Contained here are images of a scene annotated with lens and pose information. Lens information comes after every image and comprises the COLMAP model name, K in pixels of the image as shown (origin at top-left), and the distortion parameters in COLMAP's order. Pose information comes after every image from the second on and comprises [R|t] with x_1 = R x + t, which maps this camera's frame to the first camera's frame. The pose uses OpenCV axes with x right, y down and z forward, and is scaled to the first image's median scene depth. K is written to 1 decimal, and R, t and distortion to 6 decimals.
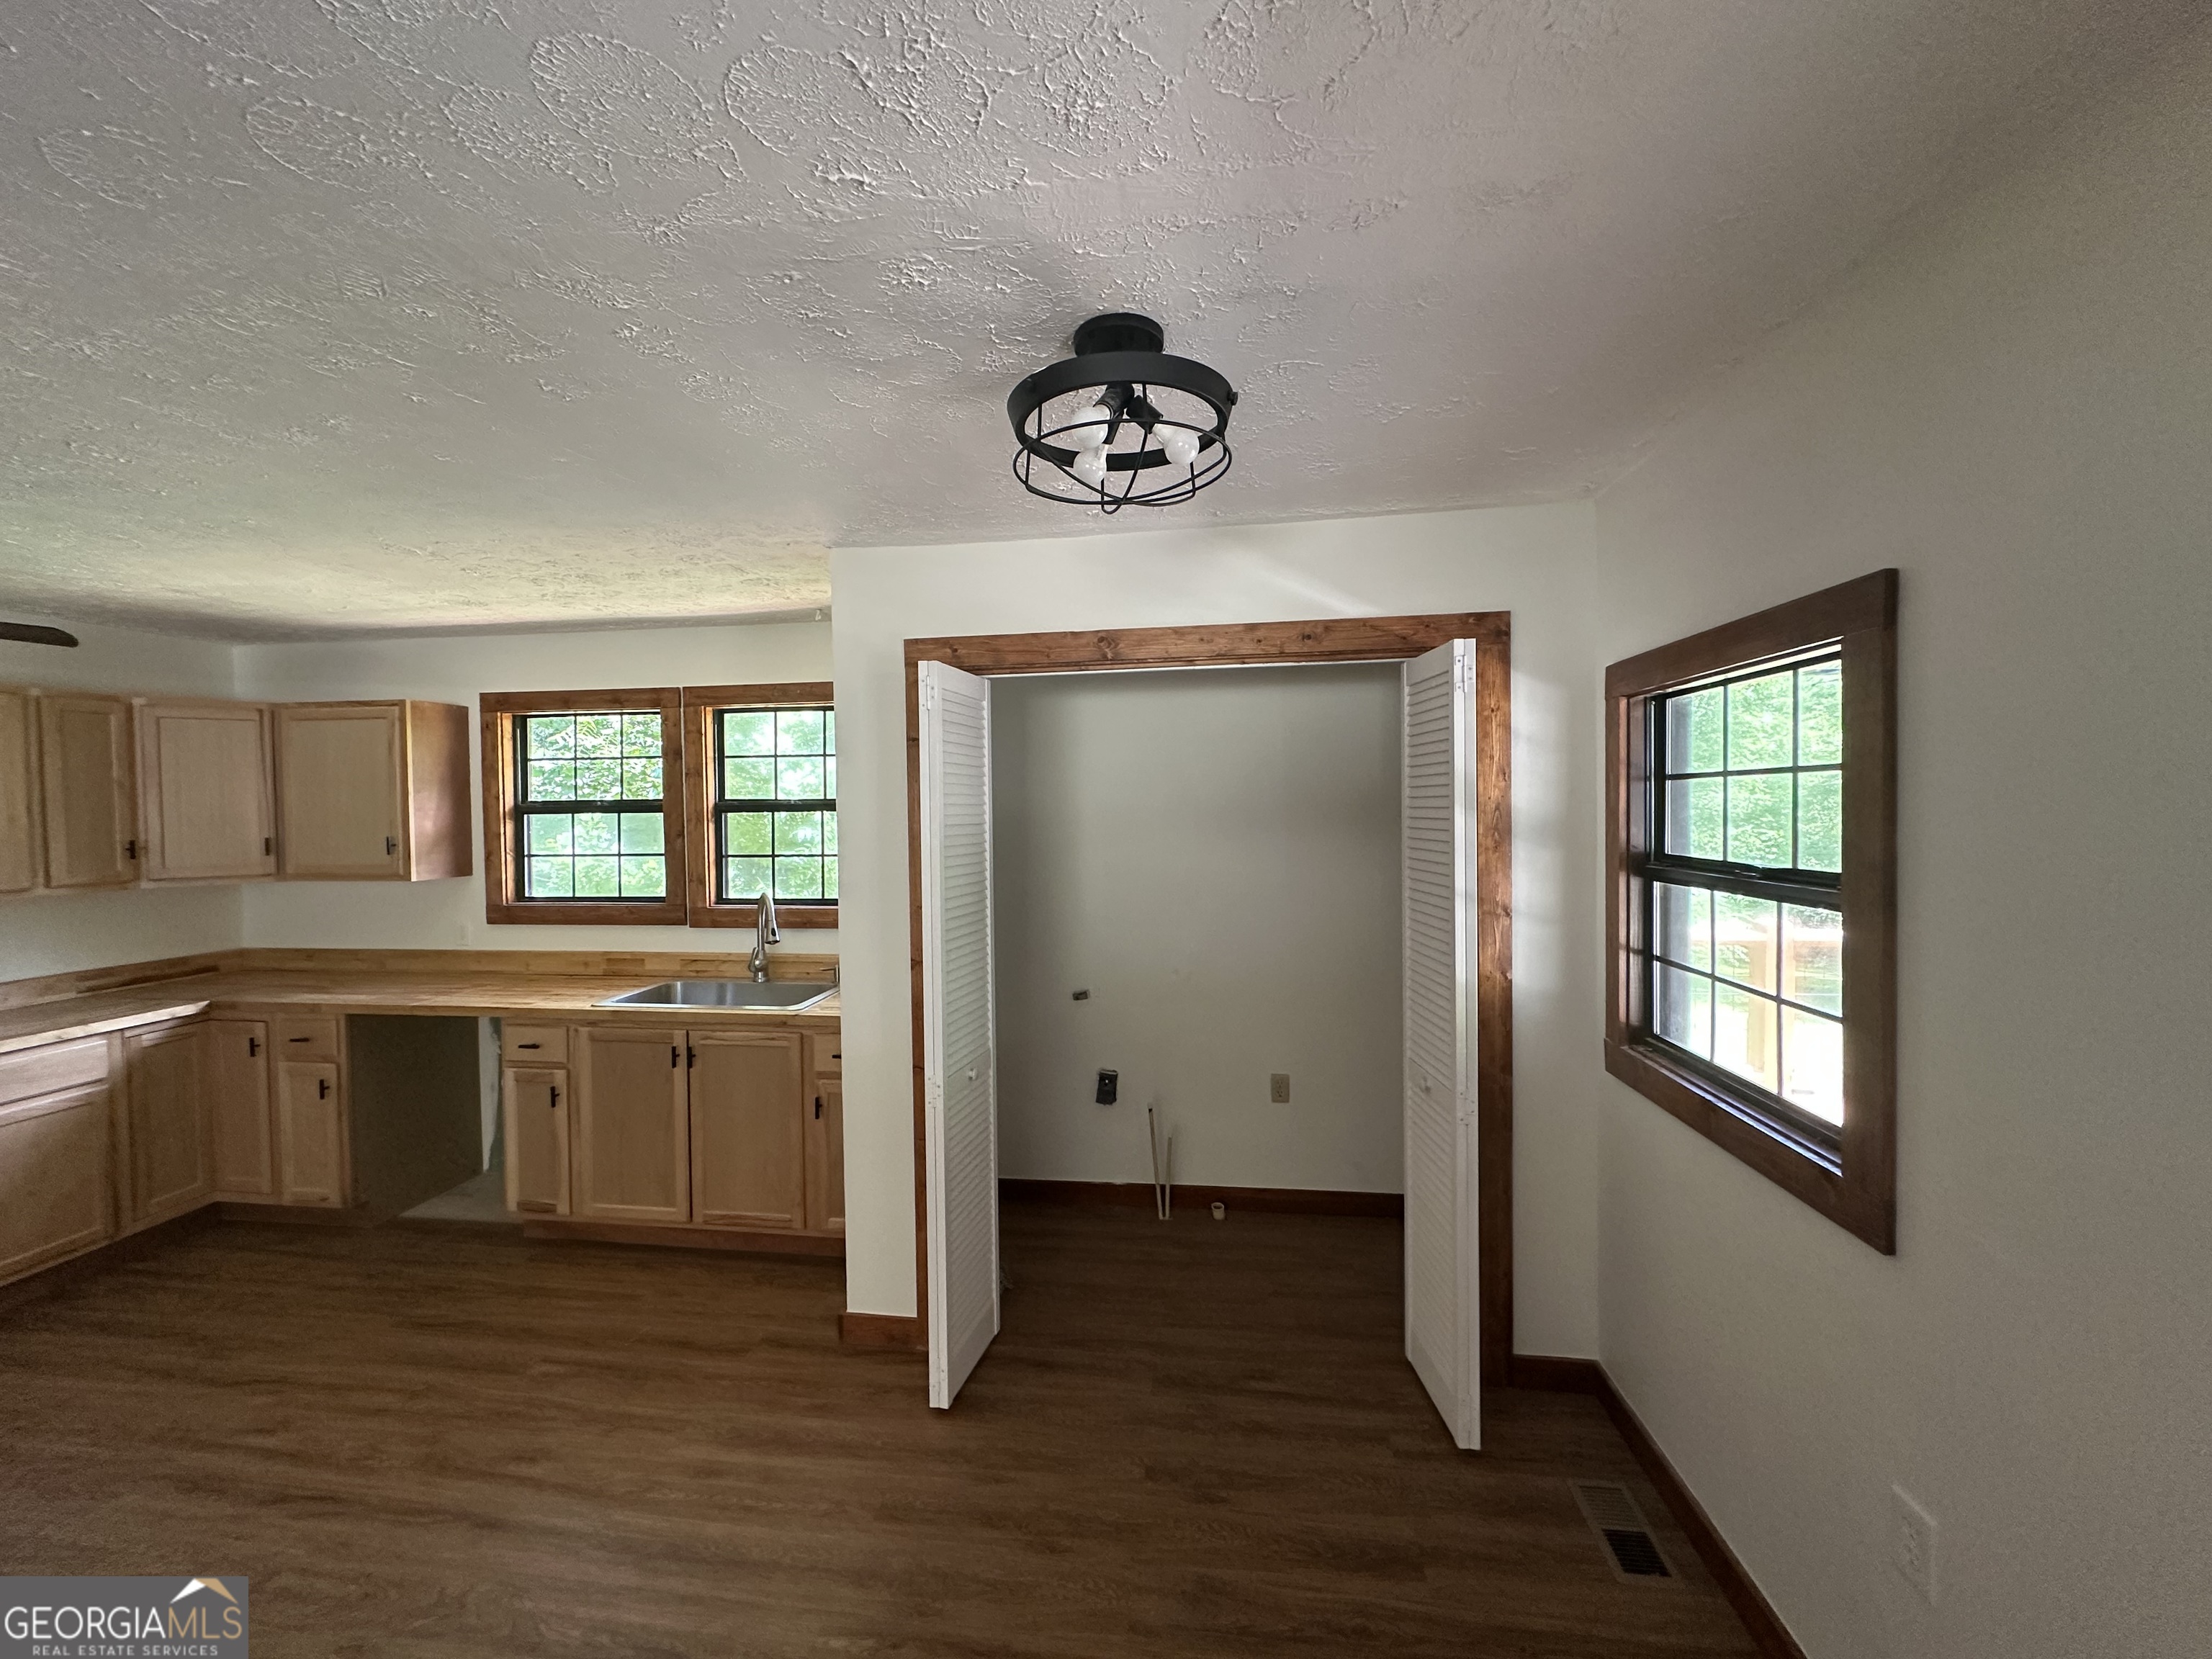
lens RADIAL K [[878.7, 0, 1106.0], [0, 878.7, 829.5], [0, 0, 1]] dist [-0.001996, -0.000196]
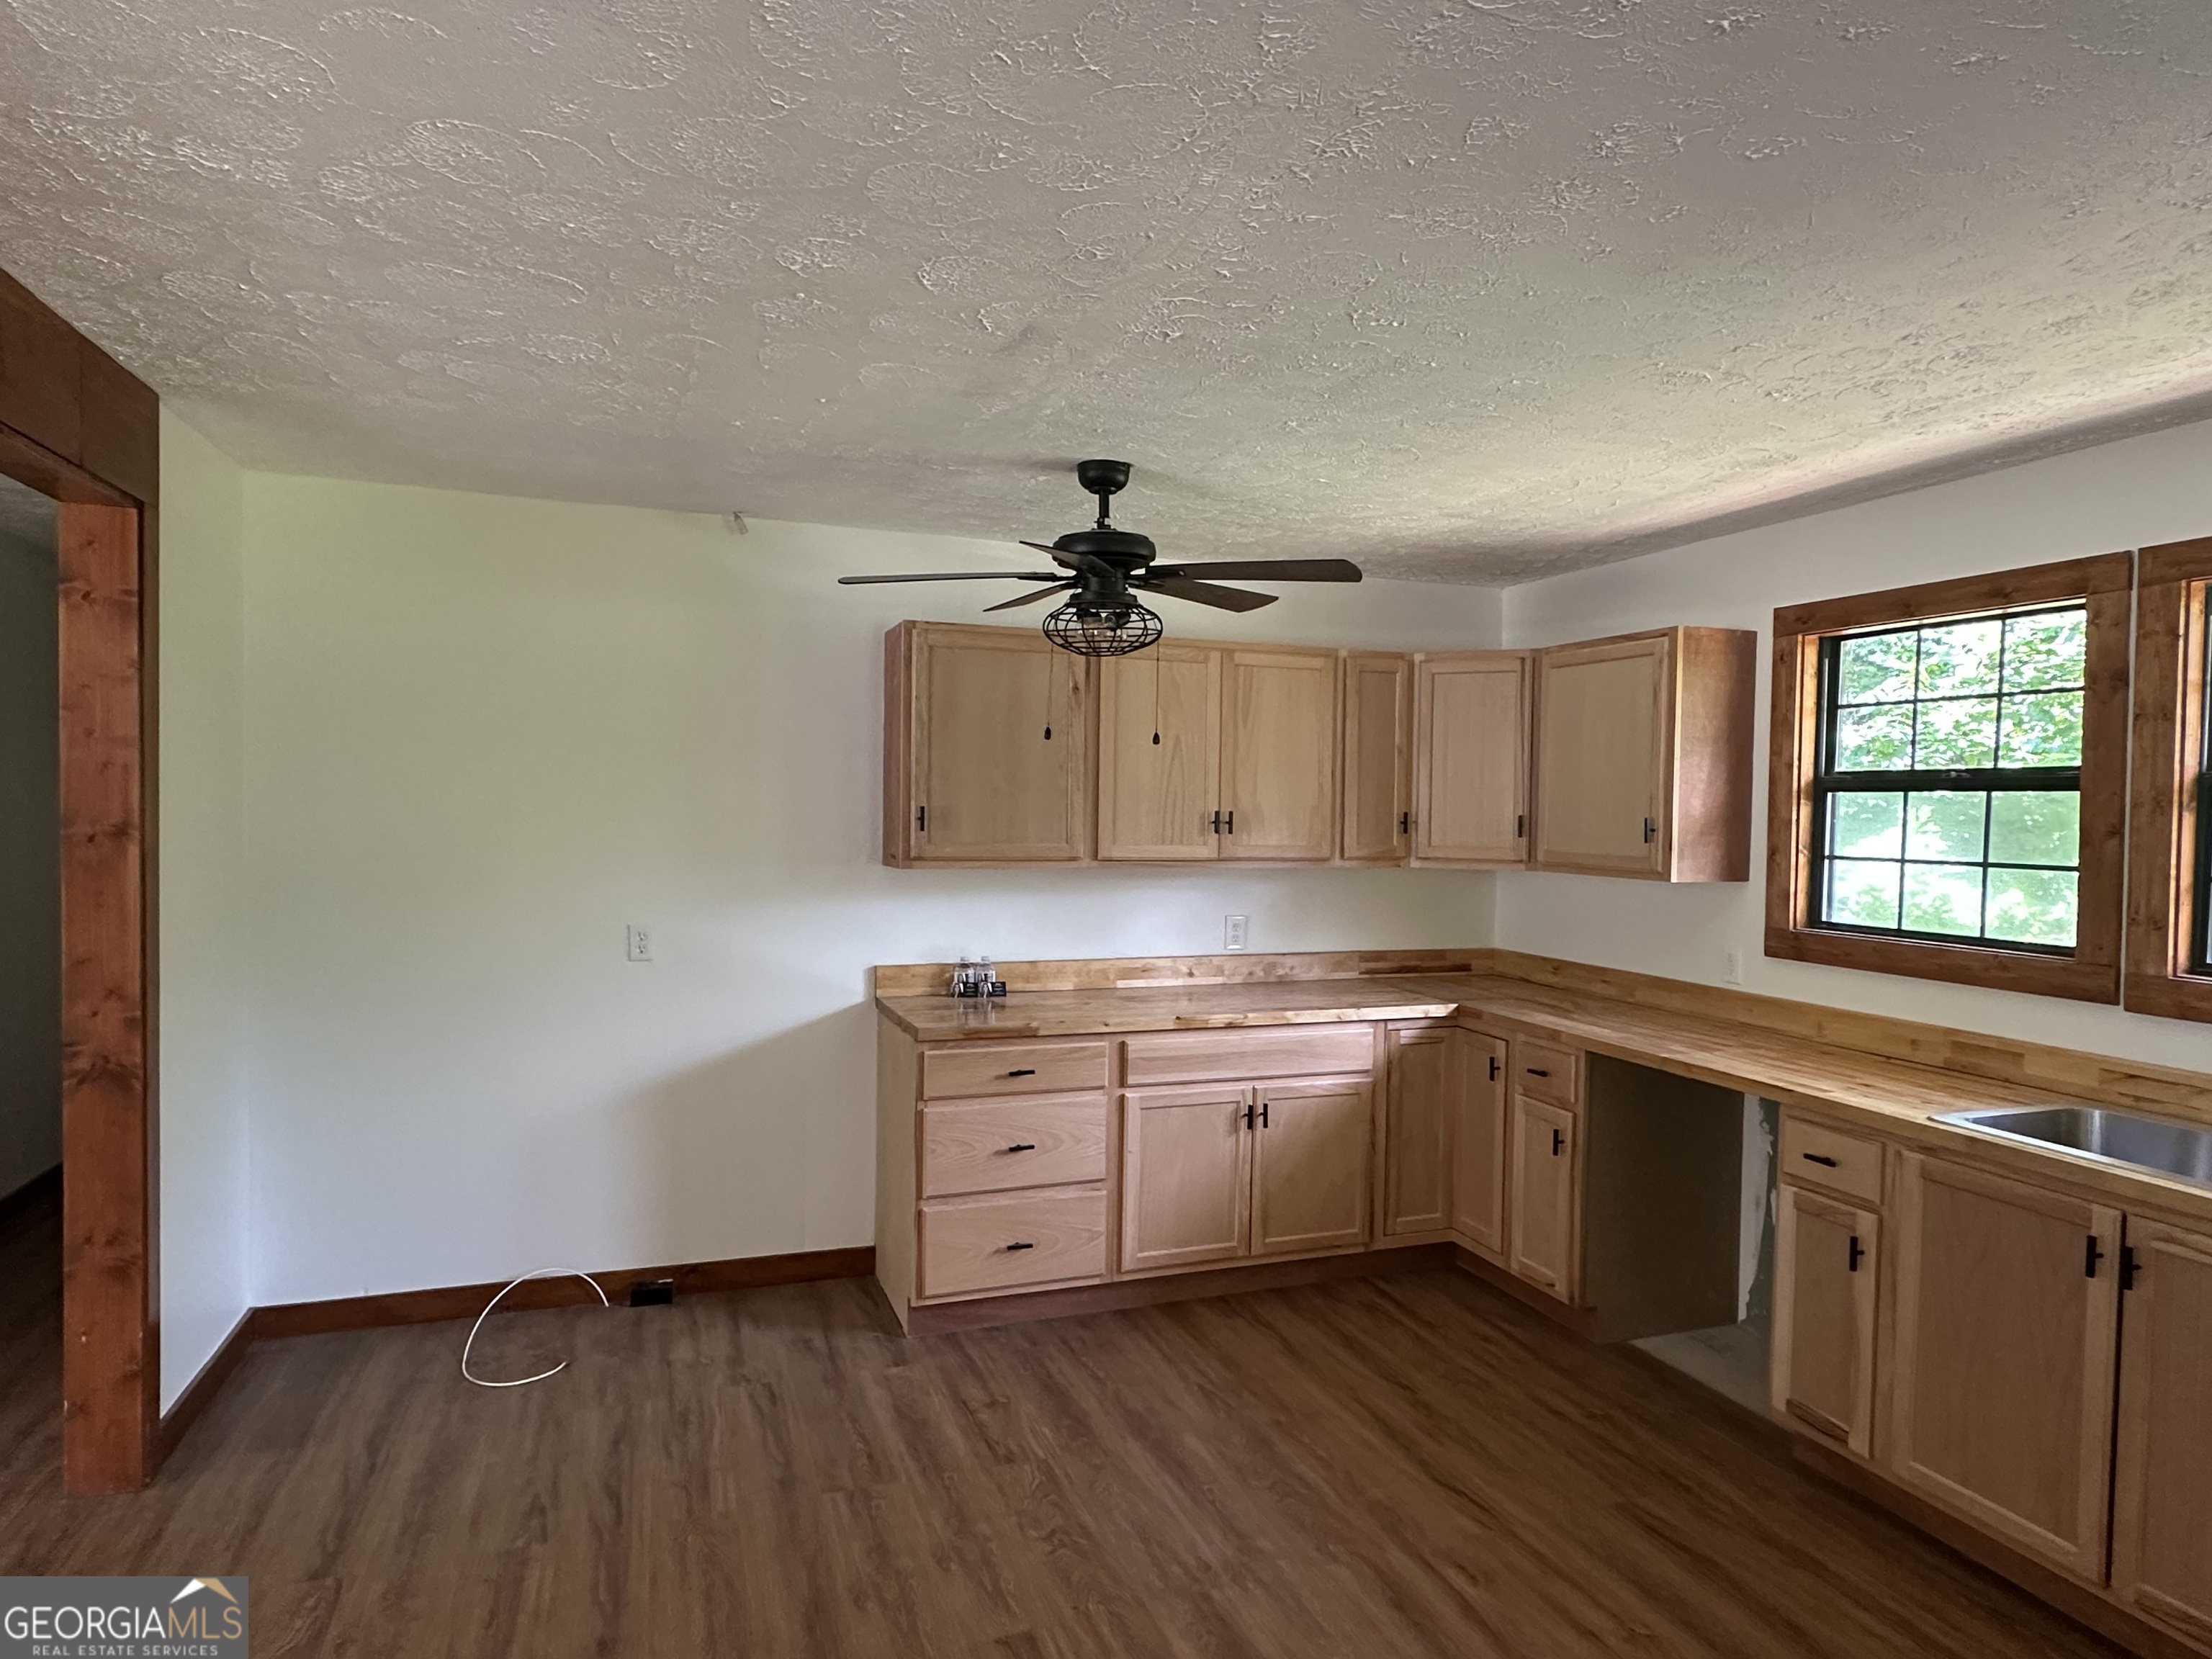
lens RADIAL K [[1263.0, 0, 1106.0], [0, 1263.0, 829.5], [0, 0, 1]] dist [-0.000719, 0.000730]
pose [[0.461184, 0.037218, -0.886524, -0.102895], [-0.046685, 0.998754, 0.017643, 0.021057], [0.886075, 0.033250, 0.462347, 0.127305]]
